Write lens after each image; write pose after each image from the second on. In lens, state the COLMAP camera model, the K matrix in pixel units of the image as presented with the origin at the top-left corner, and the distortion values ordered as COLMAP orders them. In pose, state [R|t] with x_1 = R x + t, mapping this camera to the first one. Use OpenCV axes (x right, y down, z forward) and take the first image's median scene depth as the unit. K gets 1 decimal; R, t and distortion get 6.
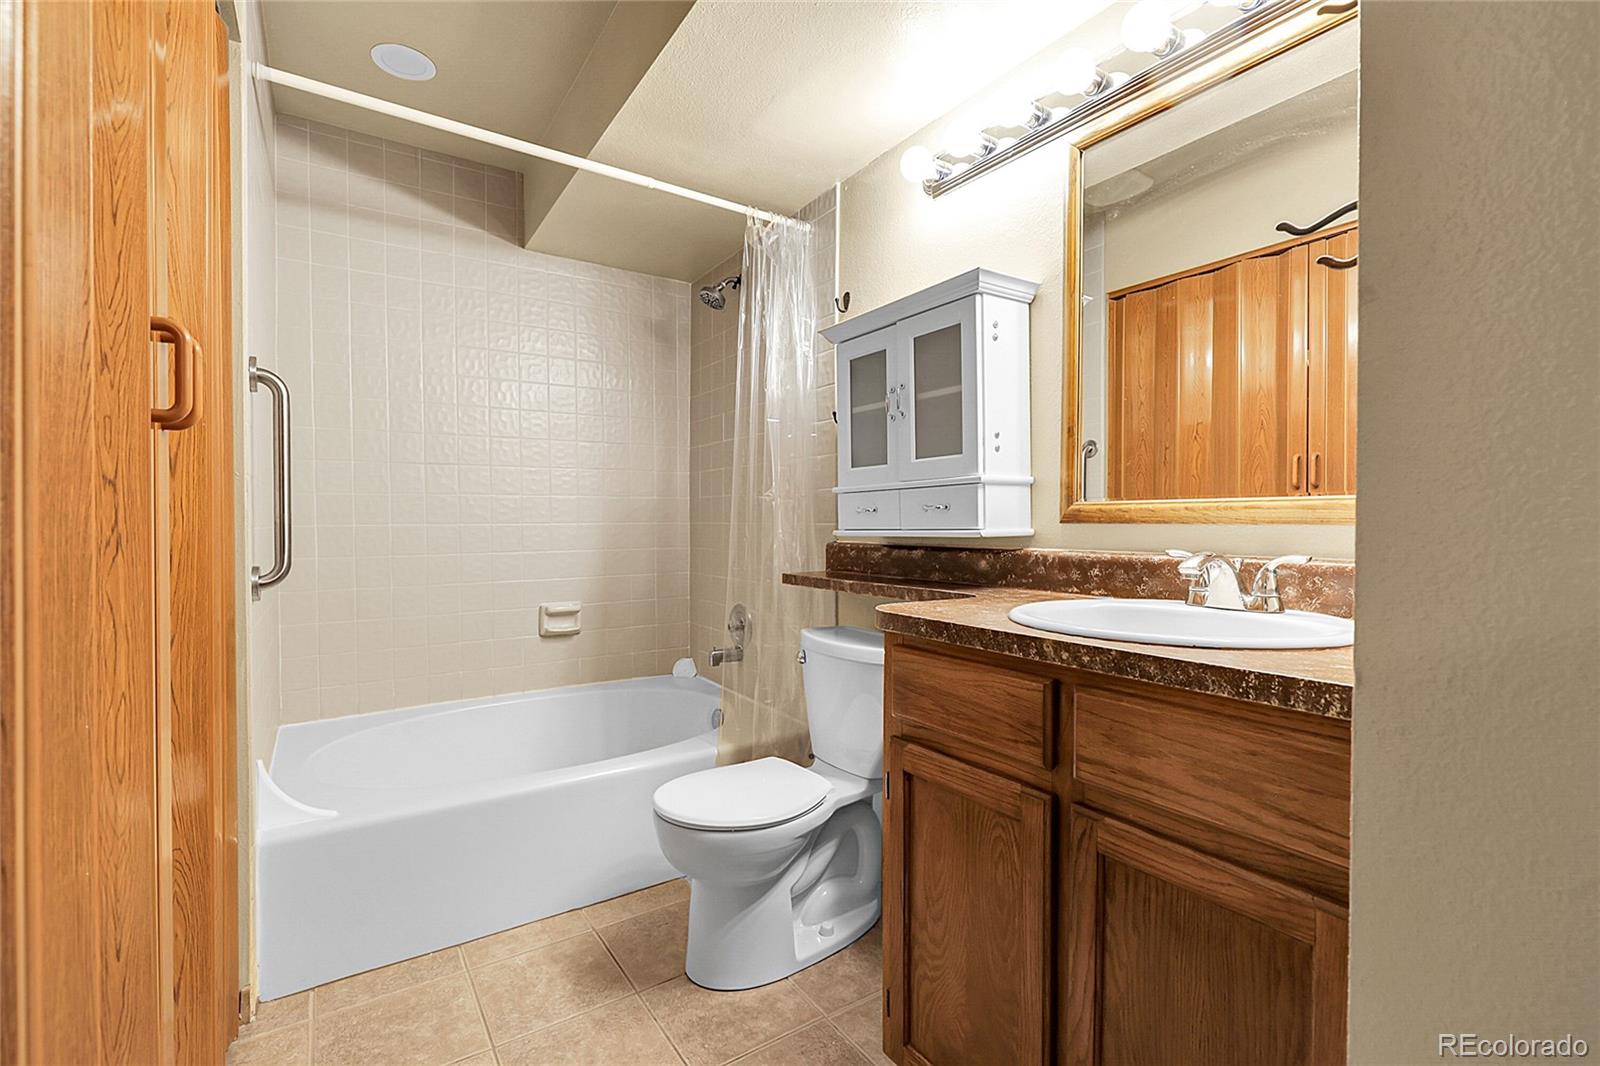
lens RADIAL K [[720.3, 0, 799.5], [0, 720.3, 532.7], [0, 0, 1]] dist [-0.001916, 0.000393]
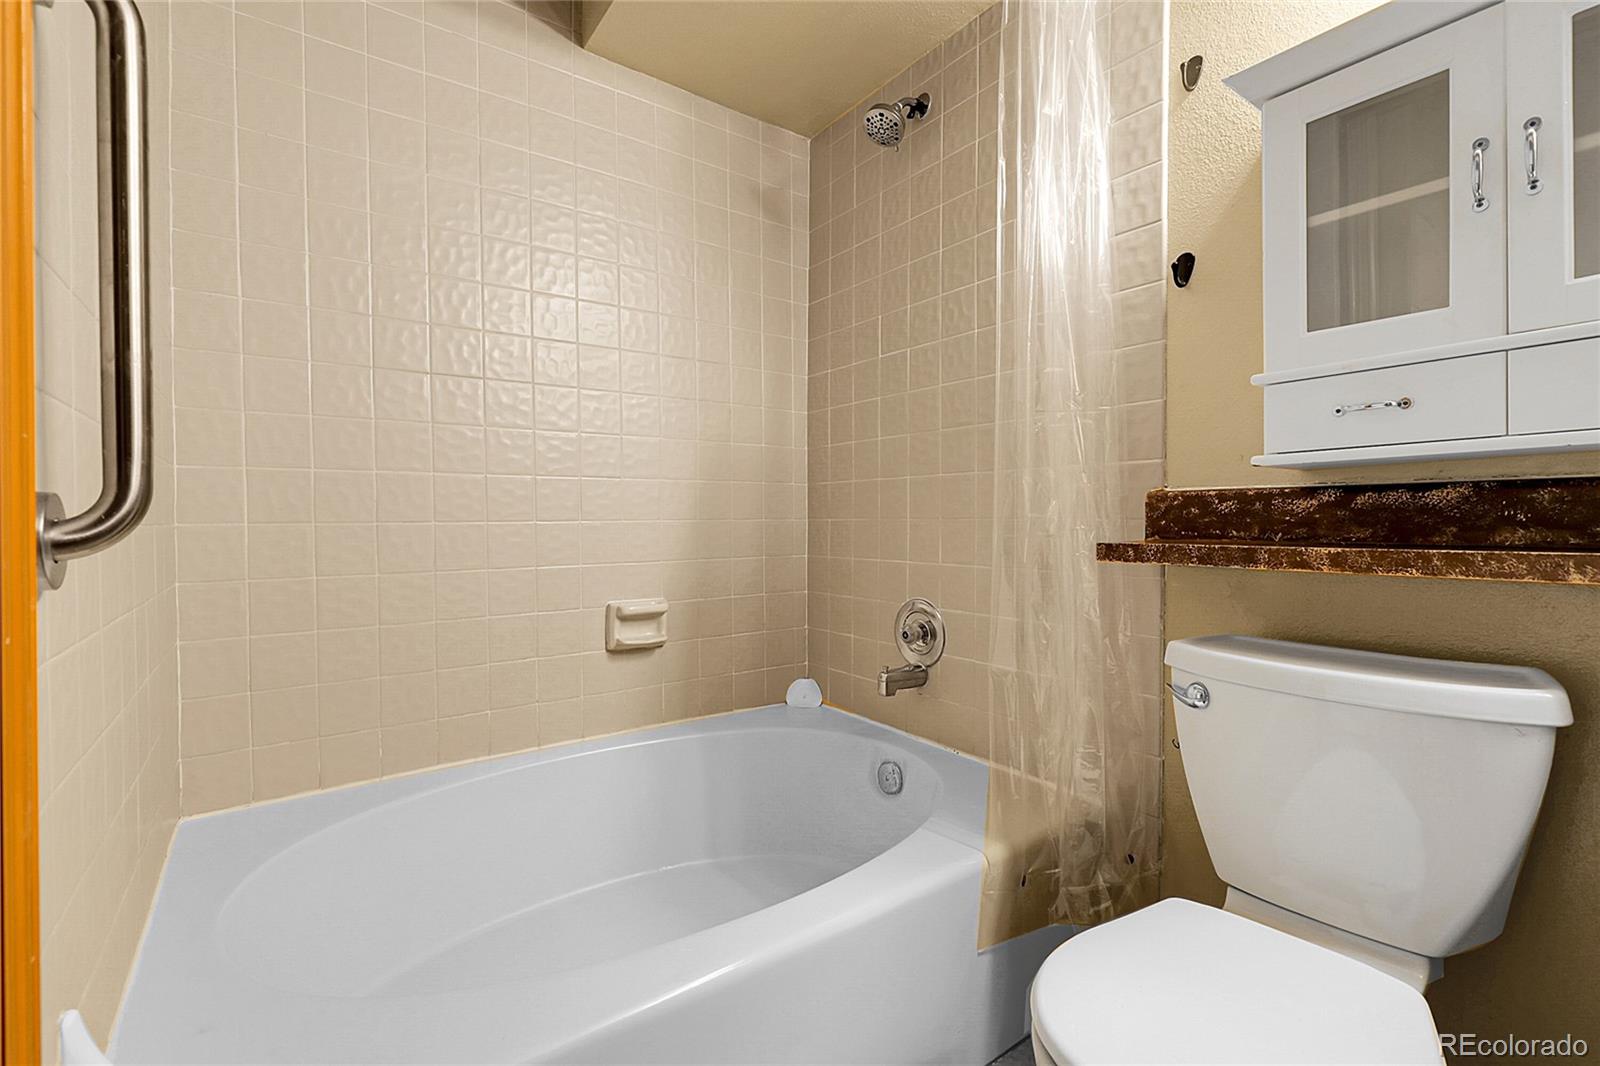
lens RADIAL K [[720.3, 0, 801.1], [0, 720.3, 531.1], [0, 0, 1]] dist [-0.001916, 0.000393]
pose [[0.998619, -0.002529, 0.052472, -0.276074], [0.002579, 0.999996, -0.000896, 0.045739], [-0.052469, 0.001030, 0.998622, 0.431714]]
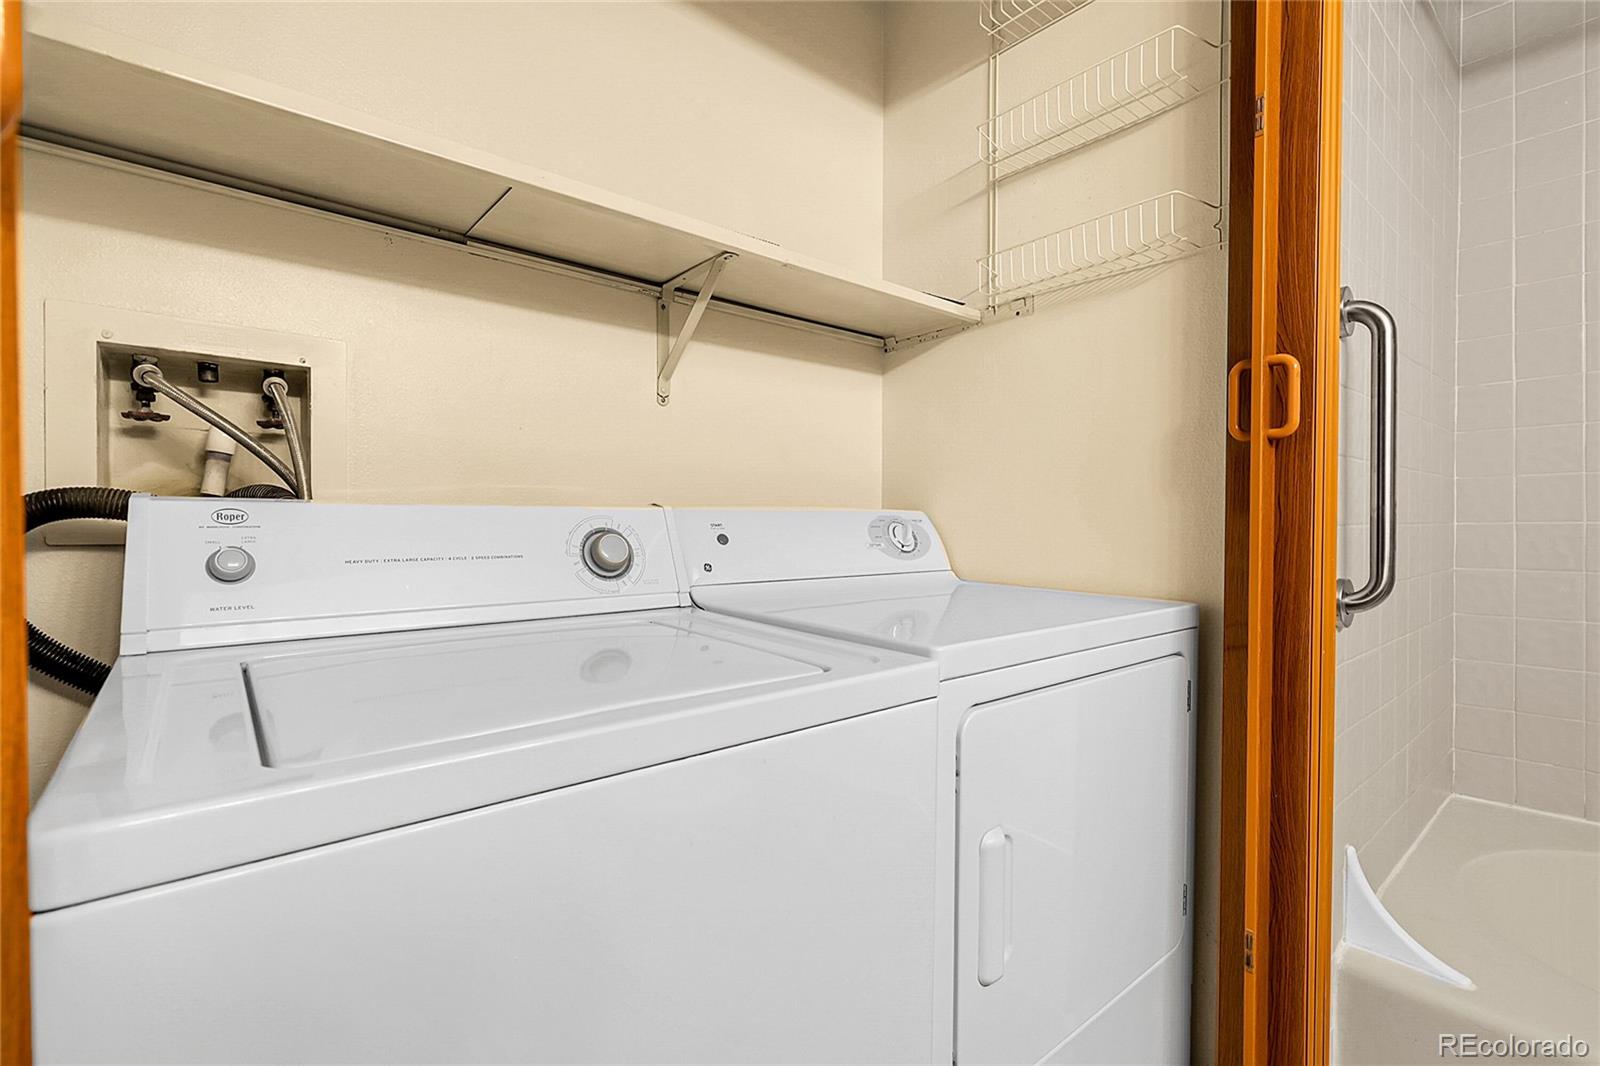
lens RADIAL K [[720.3, 0, 801.6], [0, 720.3, 529.3], [0, 0, 1]] dist [-0.001916, 0.000393]
pose [[0.116636, 0.013642, -0.993081, -0.072231], [-0.013809, 0.999831, 0.012113, -0.003169], [0.993079, 0.012301, 0.116805, 0.260820]]
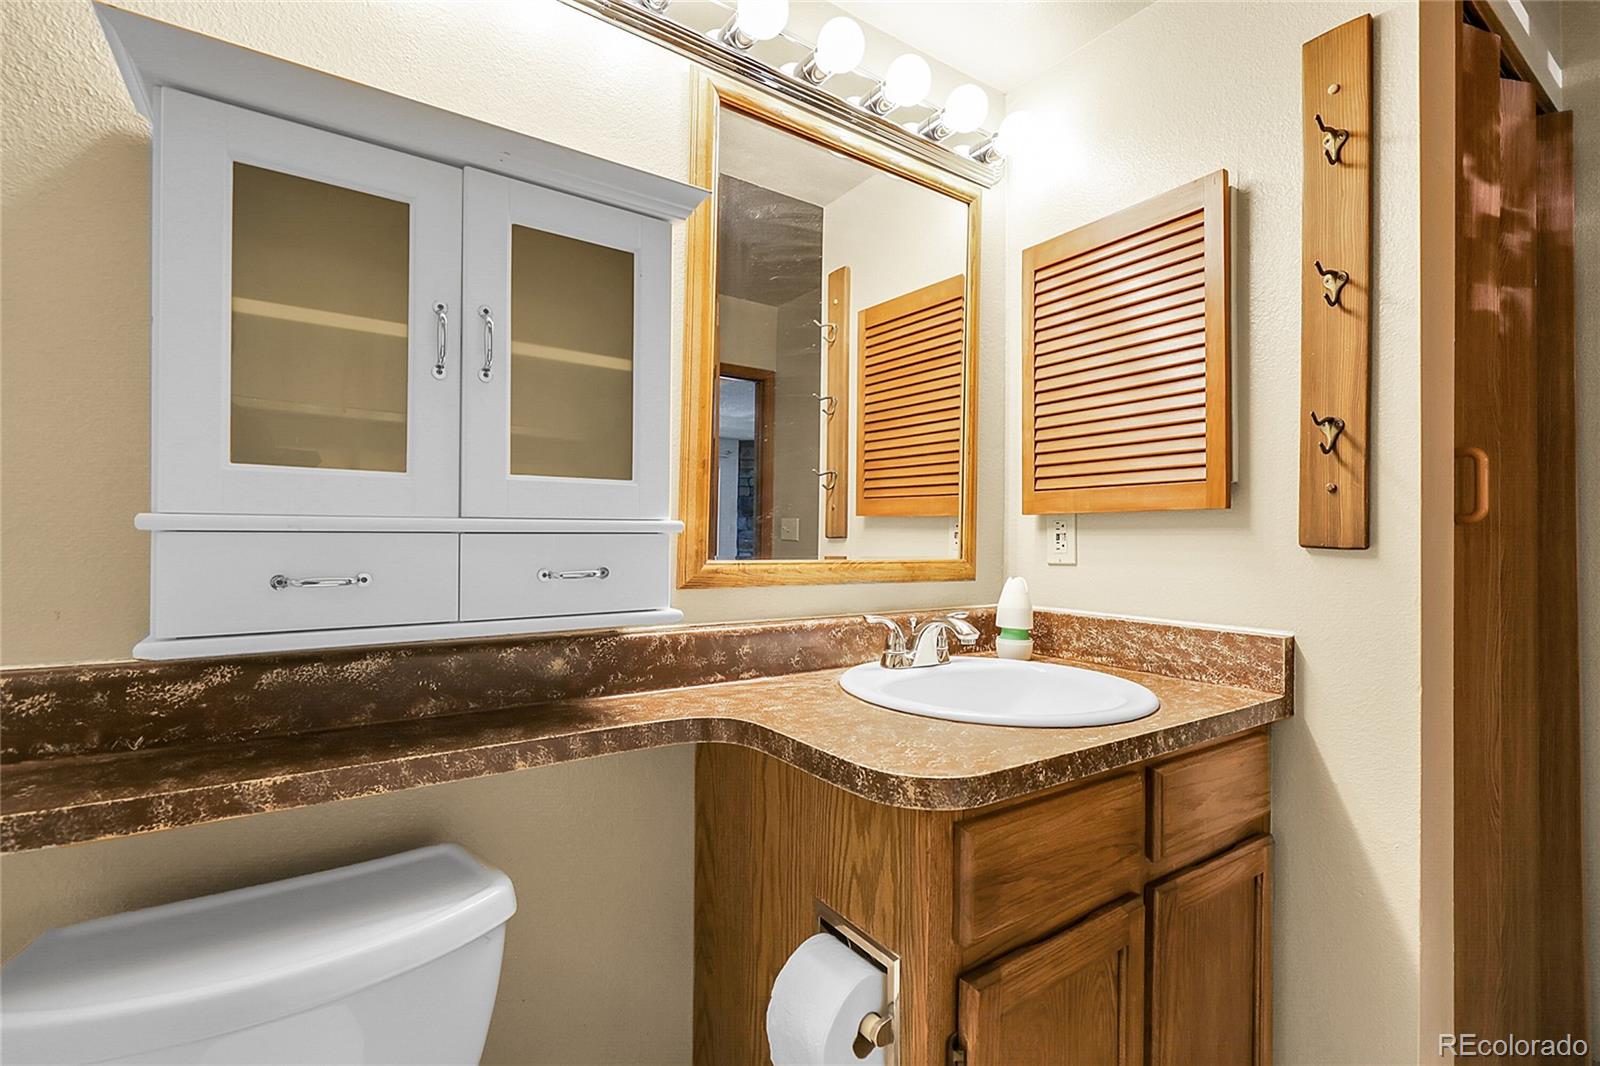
lens RADIAL K [[720.3, 0, 799.4], [0, 720.3, 532.4], [0, 0, 1]] dist [-0.001916, 0.000393]
pose [[-0.021738, 0.004080, 0.999755, -0.251756], [-0.000750, 0.999991, -0.004097, -0.046581], [-0.999763, -0.000839, -0.021735, 0.624609]]
